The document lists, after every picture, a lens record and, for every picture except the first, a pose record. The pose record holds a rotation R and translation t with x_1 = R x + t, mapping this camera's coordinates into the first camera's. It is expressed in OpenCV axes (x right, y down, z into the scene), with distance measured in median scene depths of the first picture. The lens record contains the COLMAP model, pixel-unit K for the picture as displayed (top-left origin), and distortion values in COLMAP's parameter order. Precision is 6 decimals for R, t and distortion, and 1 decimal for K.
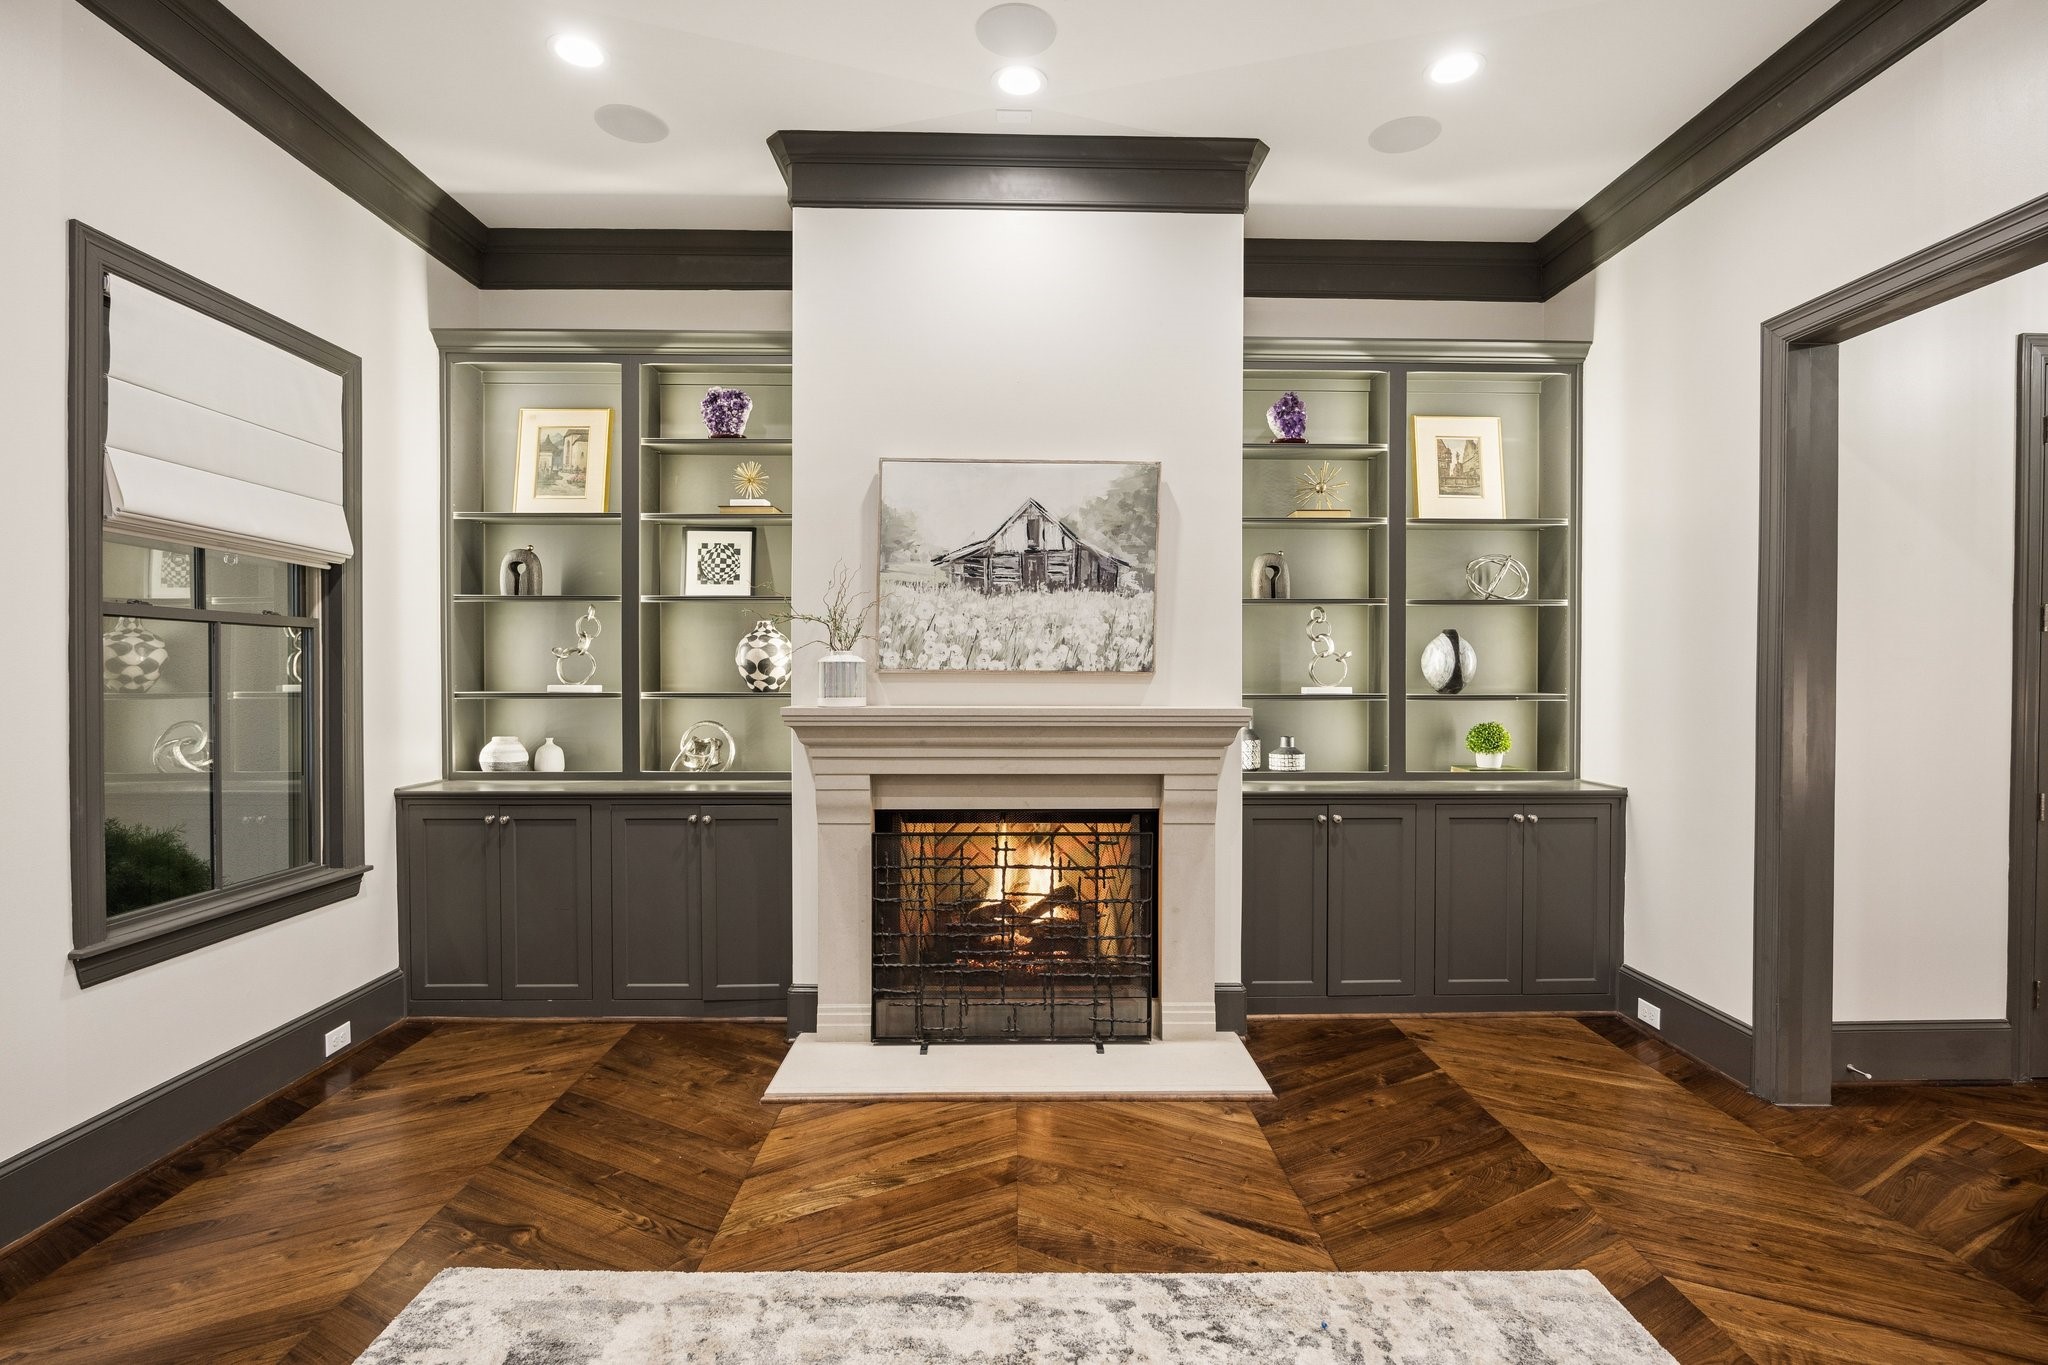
lens RADIAL K [[1005.4, 0, 1024.1], [0, 1005.4, 675.1], [0, 0, 1]] dist [0.005563, 0.001899]
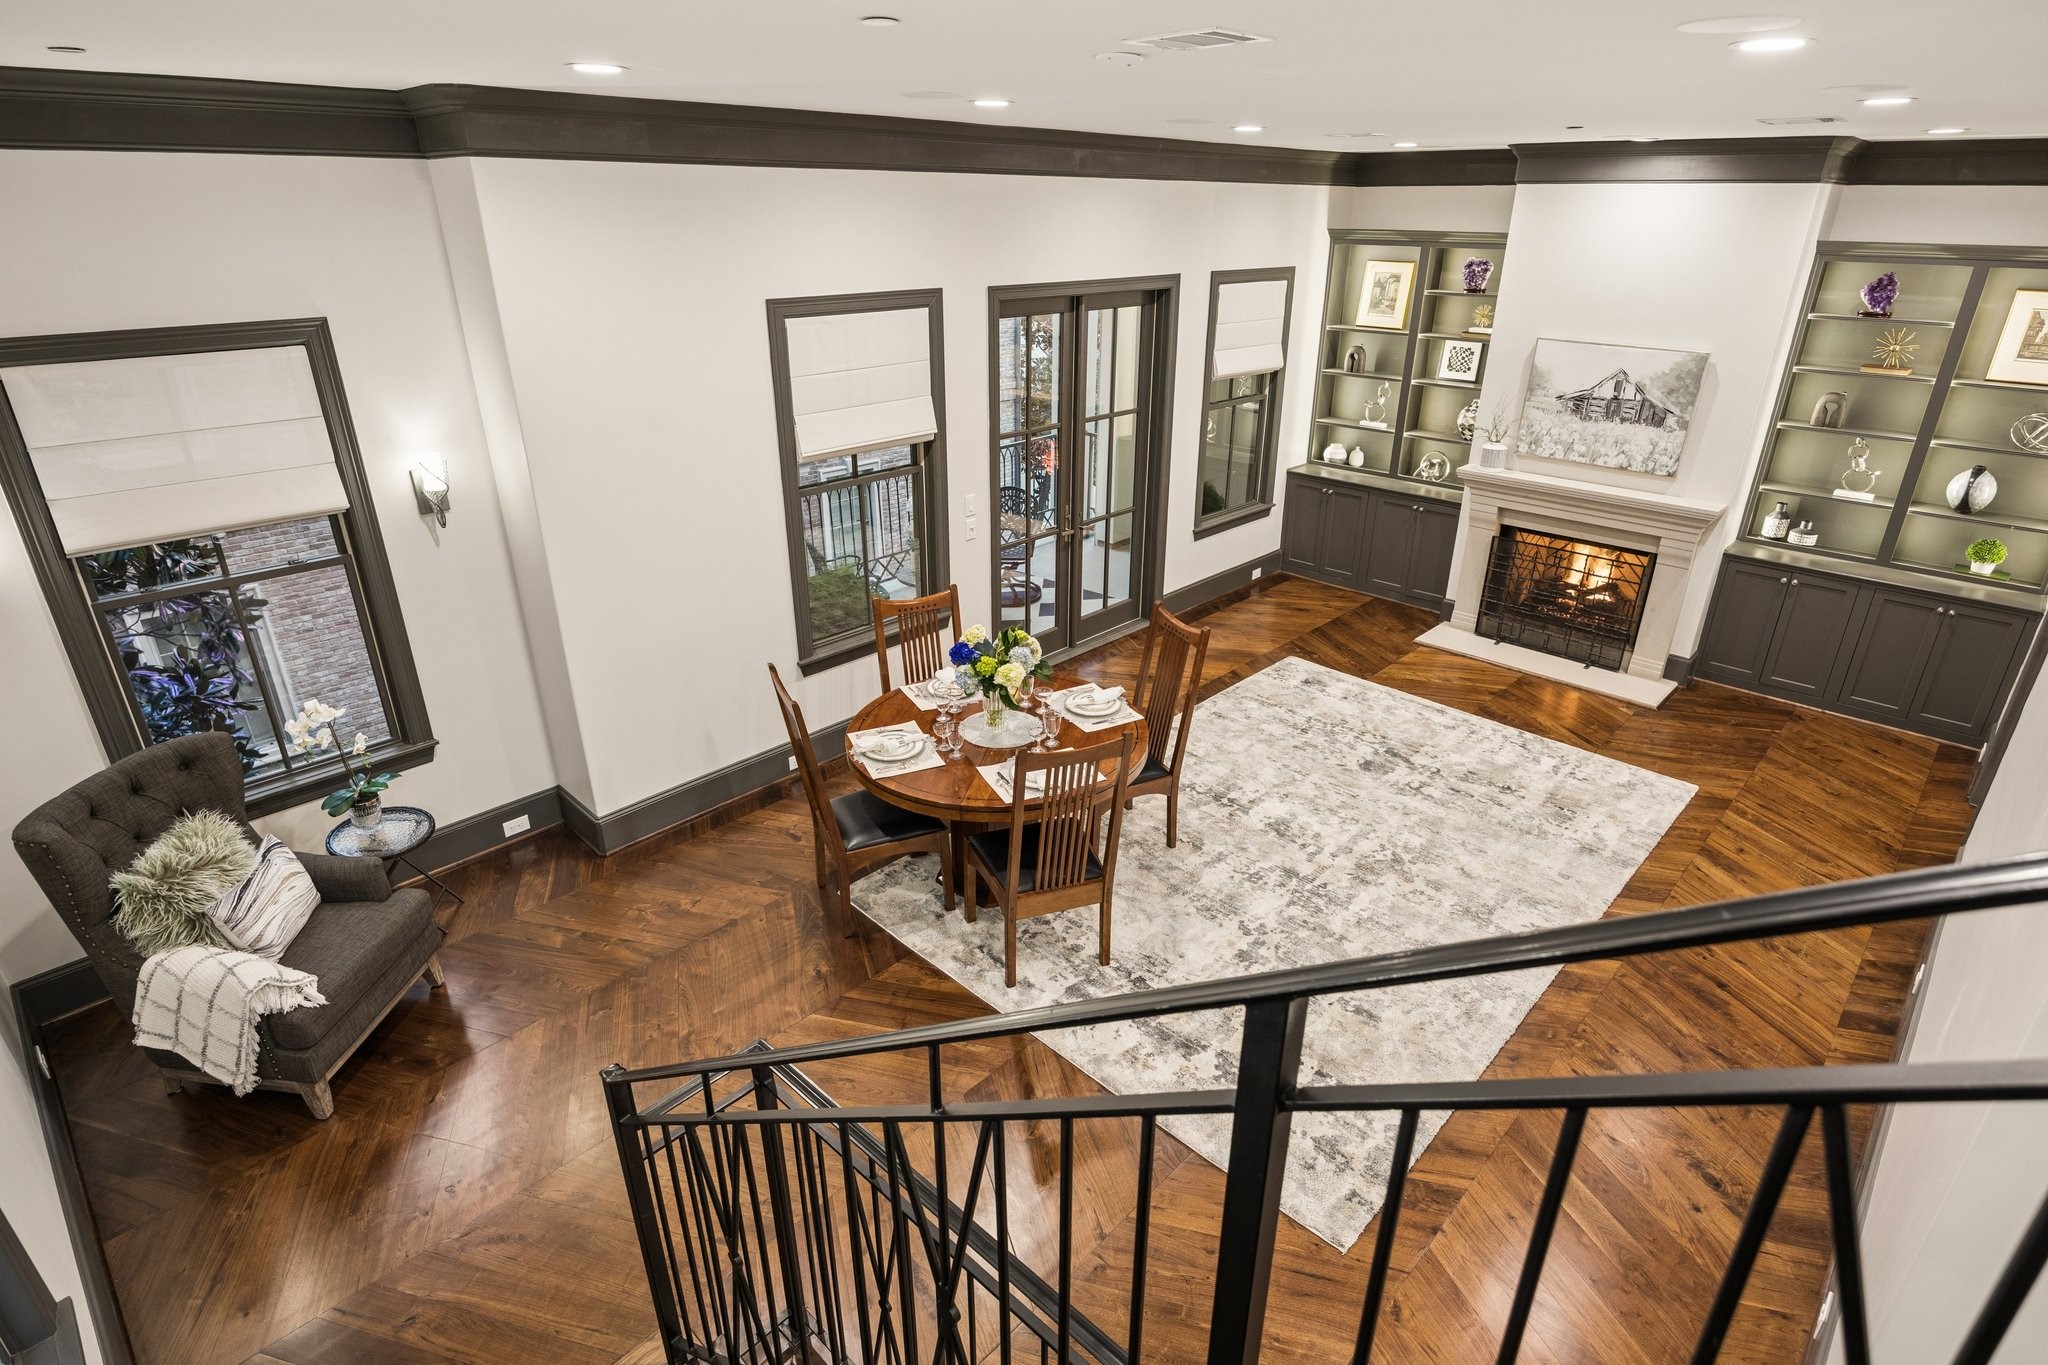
lens RADIAL K [[1050.0, 0, 1018.8], [0, 1050.0, 675.2], [0, 0, 1]] dist [-0.033561, -0.001312]
pose [[0.712387, 0.284673, -0.641456, 0.566169], [-0.009423, 0.917830, 0.396862, -0.388818], [0.701723, -0.276675, 0.656533, -1.064368]]
